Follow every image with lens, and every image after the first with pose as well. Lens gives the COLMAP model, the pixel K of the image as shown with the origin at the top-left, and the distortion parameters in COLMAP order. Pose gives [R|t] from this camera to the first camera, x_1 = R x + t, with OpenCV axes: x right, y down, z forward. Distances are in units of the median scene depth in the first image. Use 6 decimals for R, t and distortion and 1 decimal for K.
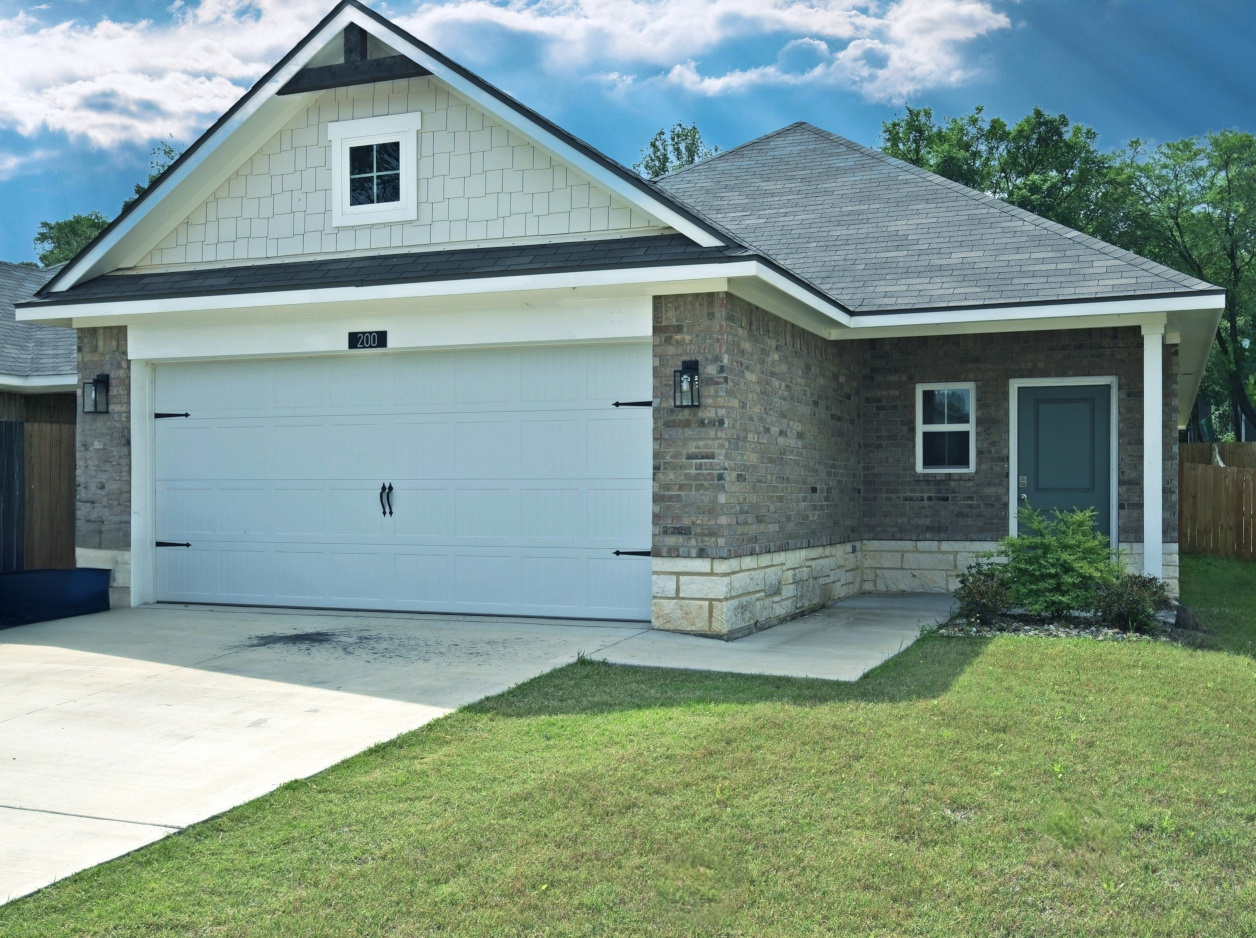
lens RADIAL K [[1370.3, 0, 629.4], [0, 1370.3, 472.8], [0, 0, 1]] dist [0.010203, 0.000000]
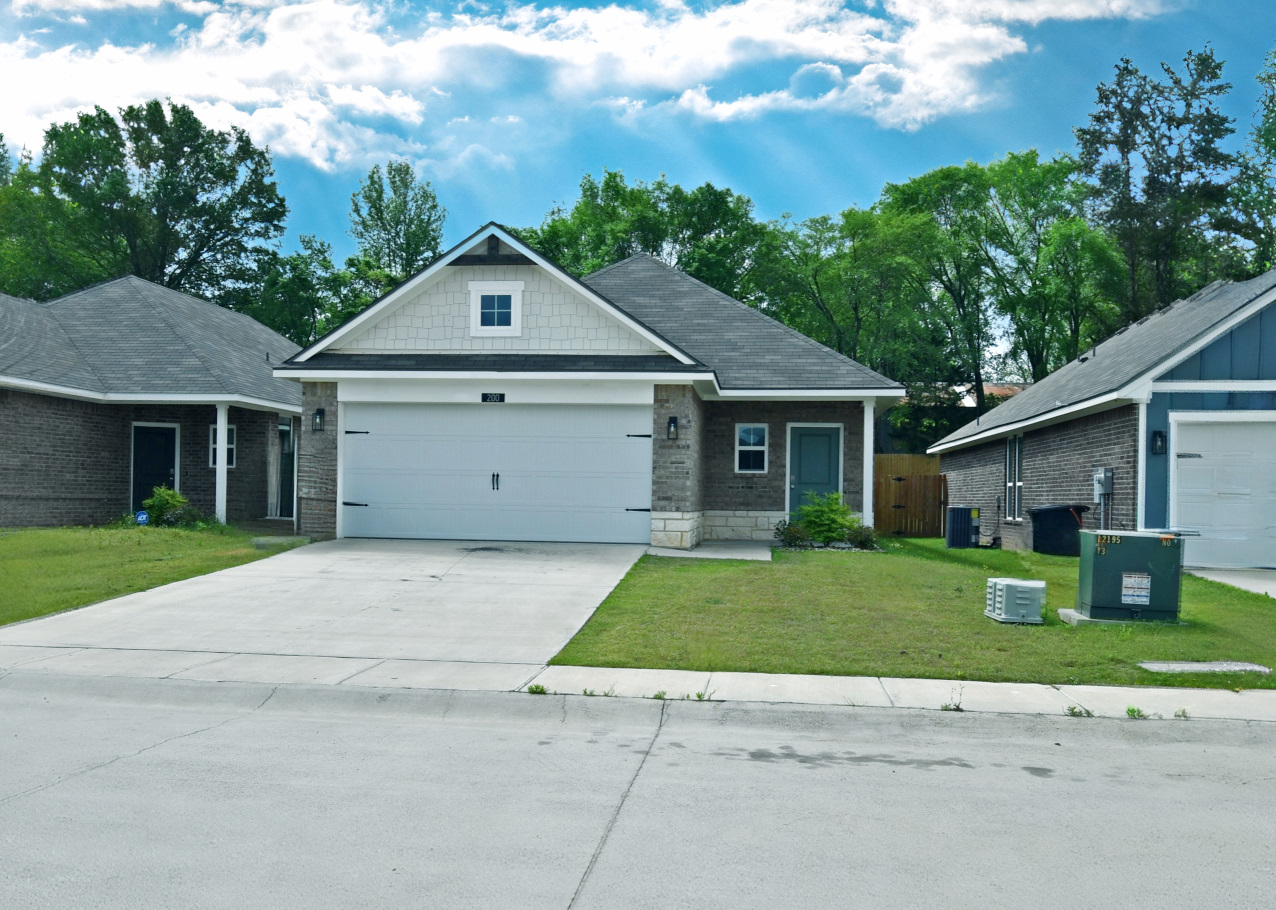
lens RADIAL K [[1165.3, 0, 637.2], [0, 1165.3, 453.4], [0, 0, 1]] dist [-0.014880, 0.000000]
pose [[0.972985, 0.023025, 0.229718, -0.353464], [-0.019607, 0.999661, -0.017153, 0.004522], [-0.230035, 0.012185, 0.973106, -0.604012]]
